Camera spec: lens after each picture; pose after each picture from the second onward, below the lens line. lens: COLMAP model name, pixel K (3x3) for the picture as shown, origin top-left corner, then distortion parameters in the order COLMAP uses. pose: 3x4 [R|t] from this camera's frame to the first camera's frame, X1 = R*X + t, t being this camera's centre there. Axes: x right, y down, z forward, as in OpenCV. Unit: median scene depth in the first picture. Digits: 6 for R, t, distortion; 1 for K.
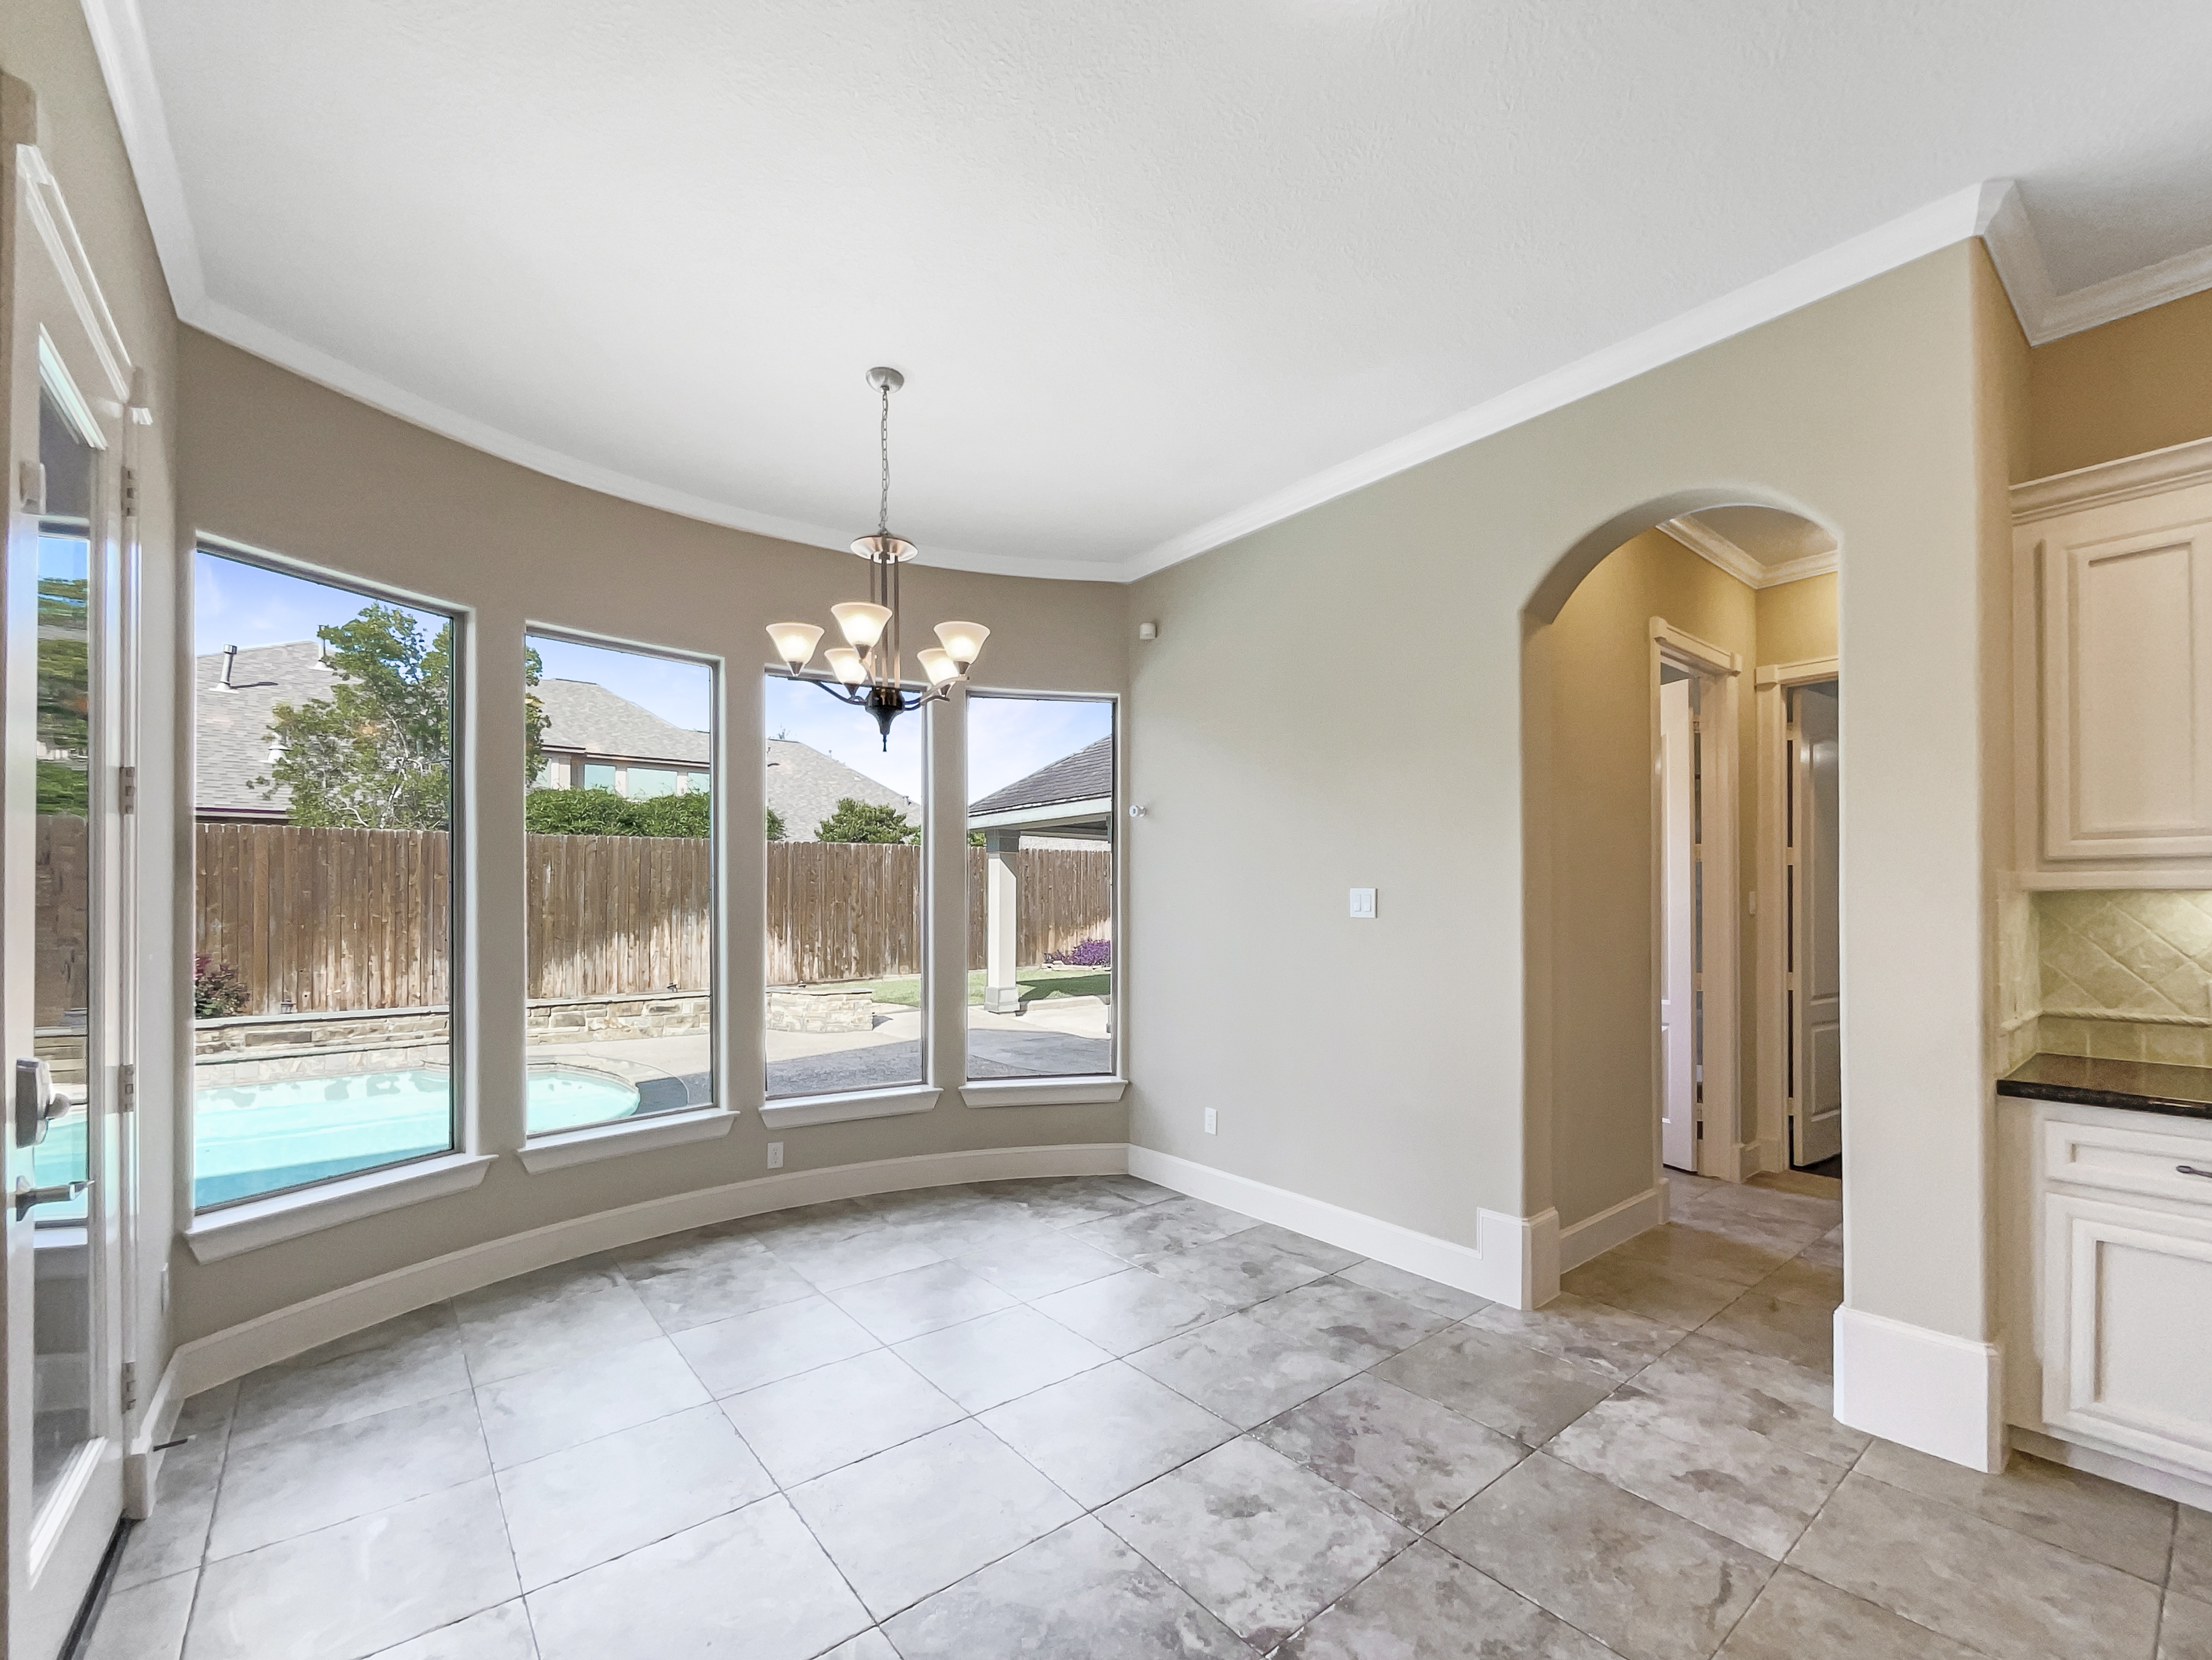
lens RADIAL K [[919.2, 0, 1121.1], [0, 919.2, 888.5], [0, 0, 1]] dist [-0.002431, 0.000184]
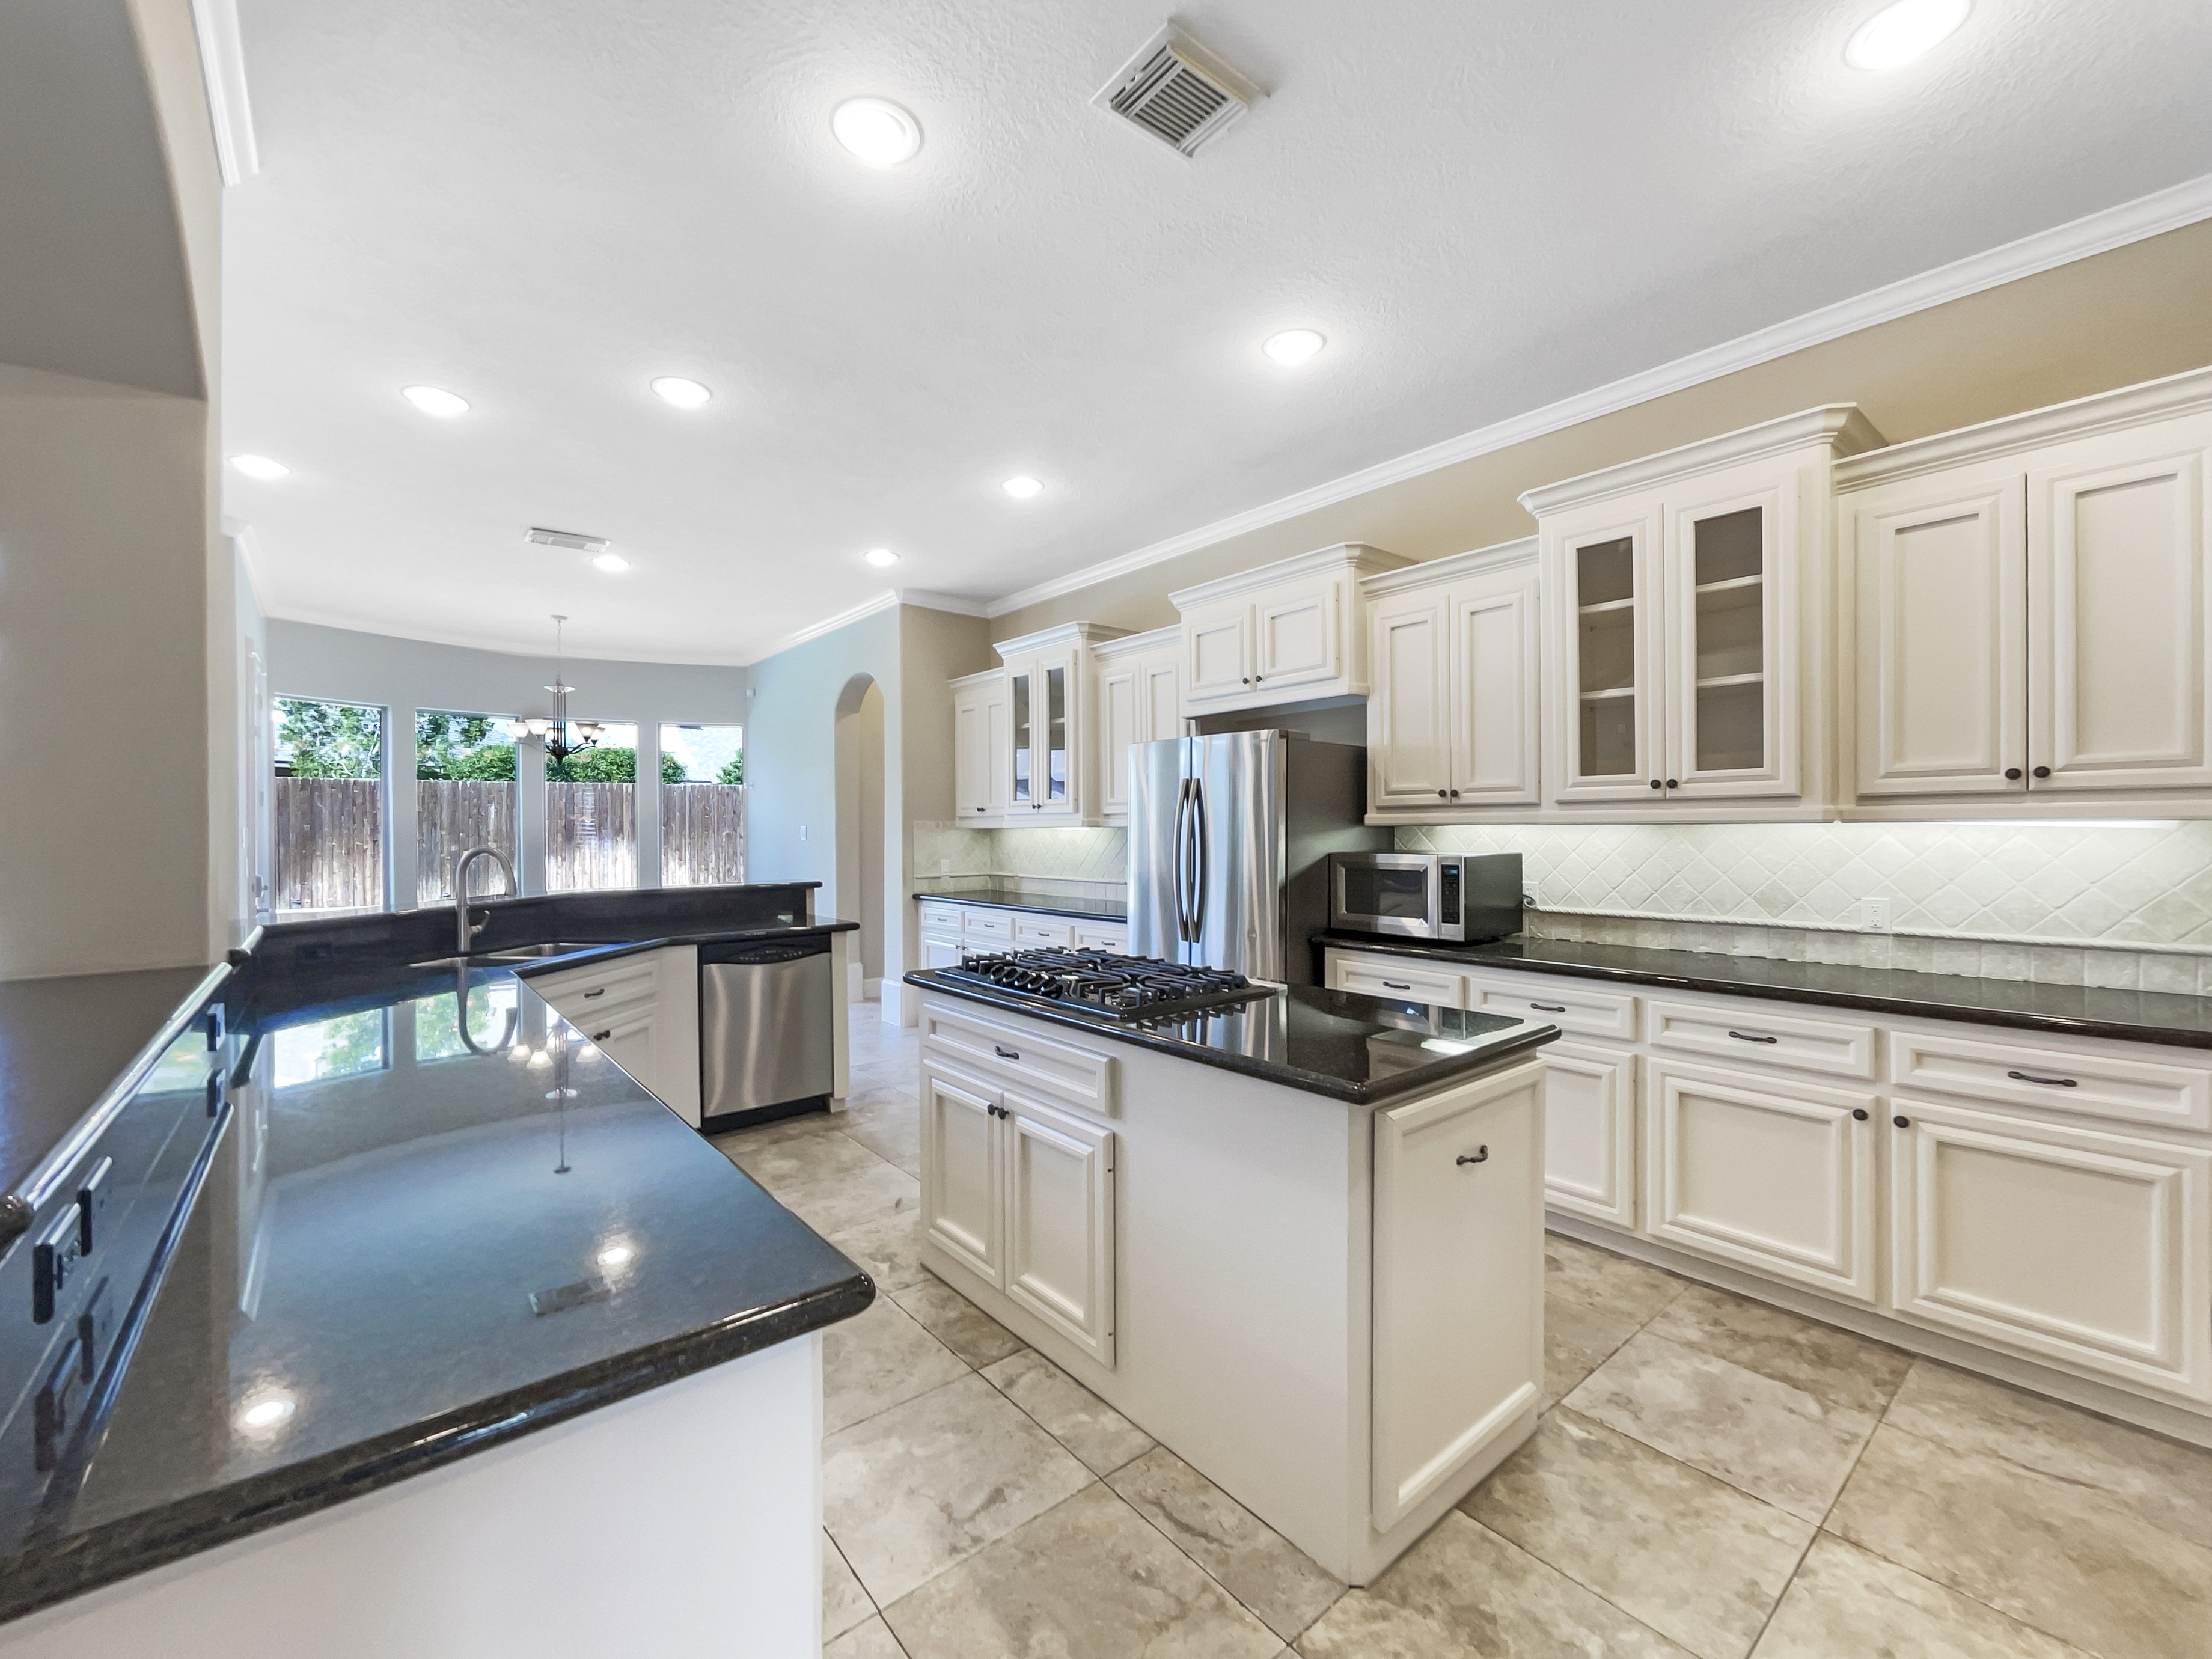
lens RADIAL K [[908.2, 0, 1106.0], [0, 908.2, 829.5], [0, 0, 1]] dist [0.007645, 0.000261]
pose [[0.999999, -0.001615, -0.000019, 0.249288], [0.001615, 0.999922, 0.012423, -0.004489], [-0.000001, -0.012423, 0.999923, -0.297434]]
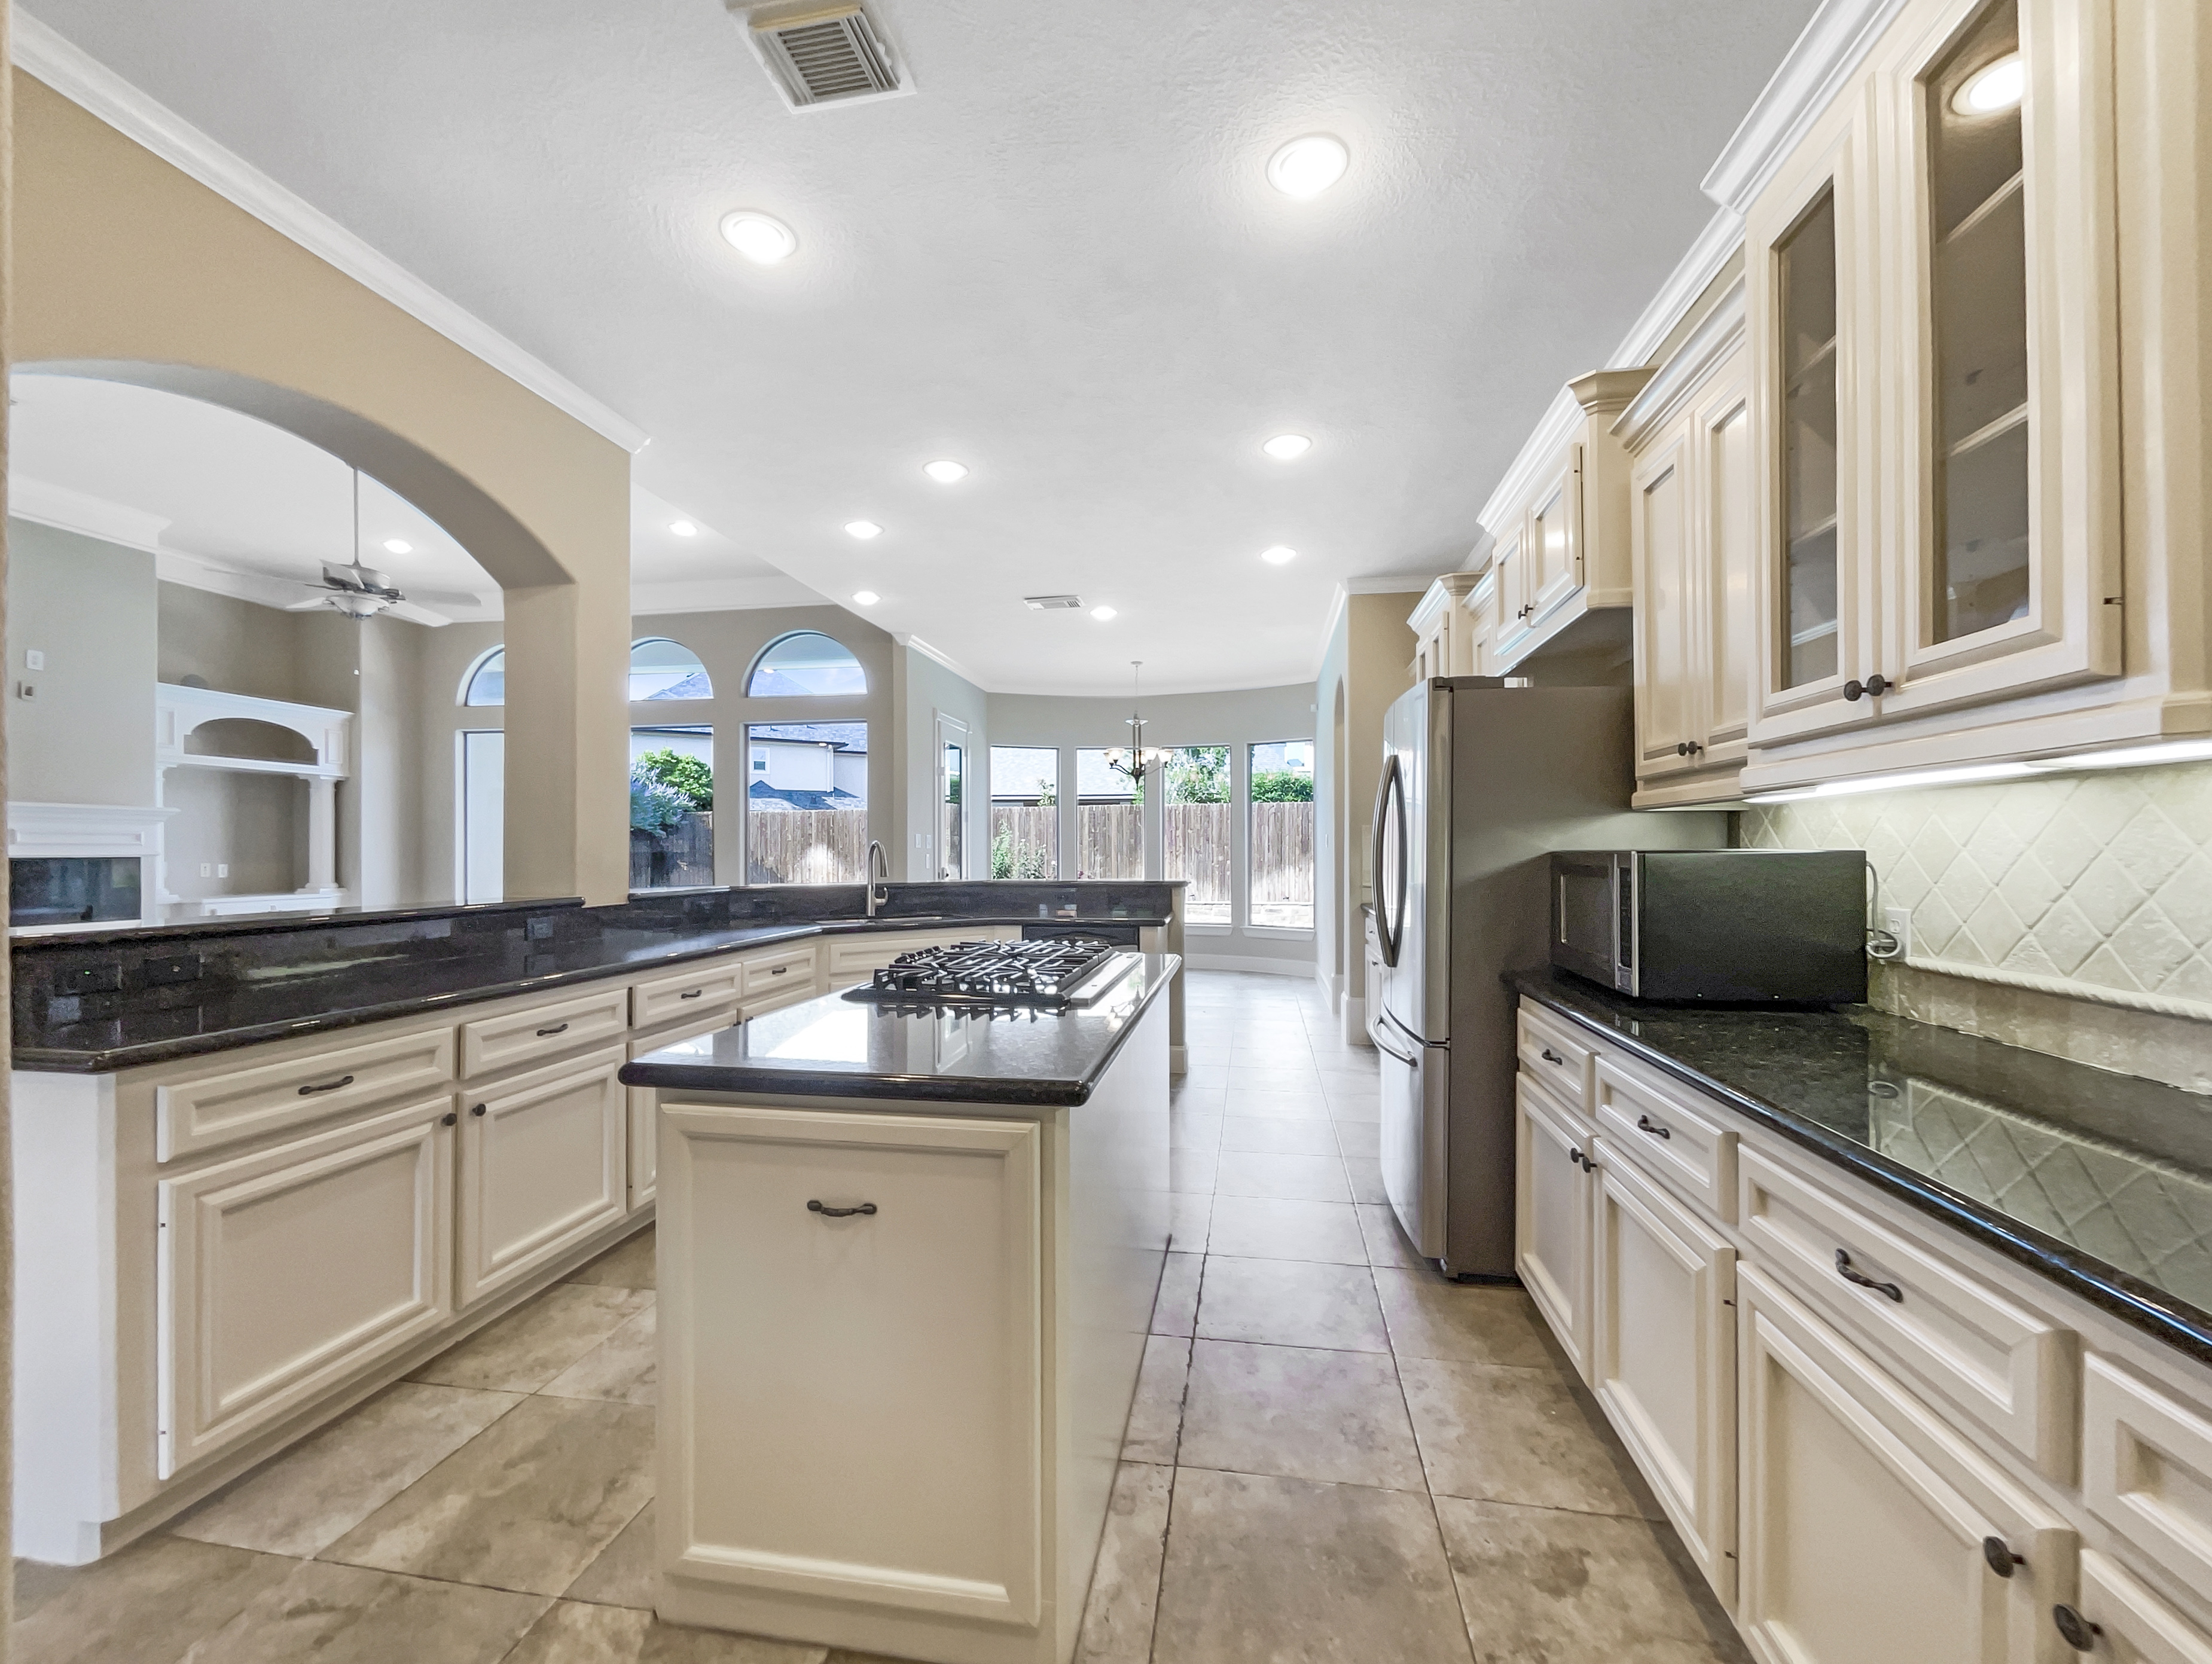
lens RADIAL K [[915.3, 0, 1106.1], [0, 915.3, 843.4], [0, 0, 1]] dist [0.001341, 0.000111]
pose [[0.655410, -0.002517, -0.755269, 0.398040], [0.007098, 0.999971, 0.002828, 0.003312], [0.755240, -0.007215, 0.655408, -0.211529]]
